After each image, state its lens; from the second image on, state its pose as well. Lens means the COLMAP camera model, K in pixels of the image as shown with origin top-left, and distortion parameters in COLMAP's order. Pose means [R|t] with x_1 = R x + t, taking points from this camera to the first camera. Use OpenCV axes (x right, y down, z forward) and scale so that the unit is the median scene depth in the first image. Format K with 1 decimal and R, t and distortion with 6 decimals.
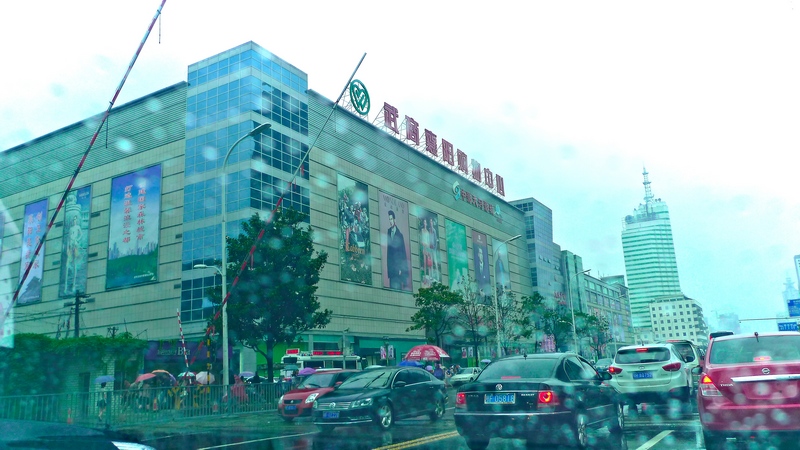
lens RADIAL K [[632.9, 0, 392.8], [0, 632.9, 223.9], [0, 0, 1]] dist [-0.018763, -0.015920]
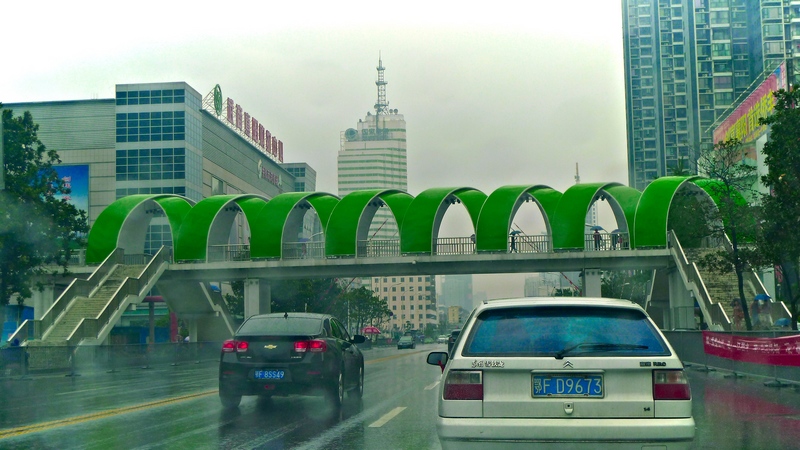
lens RADIAL K [[1238.1, 0, 402.3], [0, 1238.1, 221.0], [0, 0, 1]] dist [-0.027730, 0.000000]
pose [[0.901461, 0.068506, 0.427404, -0.826497], [-0.119379, 0.988450, 0.093356, -0.282426], [-0.416072, -0.135180, 0.899228, -1.376272]]
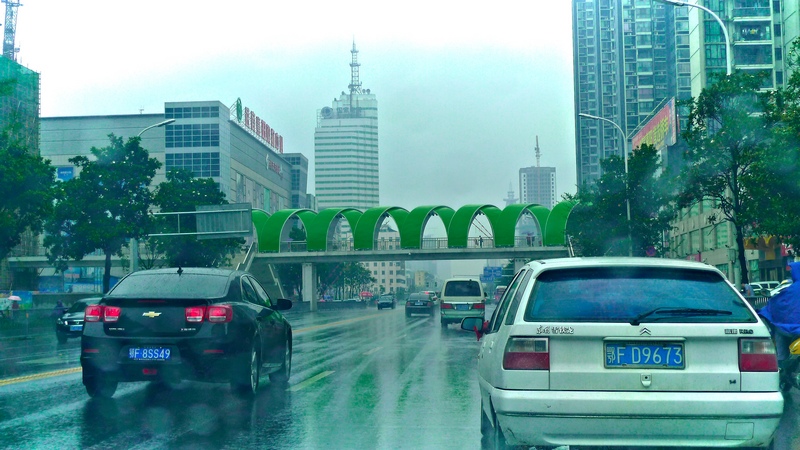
lens RADIAL K [[1238.1, 0, 398.7], [0, 1238.1, 226.5], [0, 0, 1]] dist [-0.027730, 0.000000]
pose [[0.889567, 0.058170, 0.453087, -1.173265], [-0.127565, 0.984033, 0.124118, -0.403908], [-0.438632, -0.168209, 0.882784, -1.964877]]
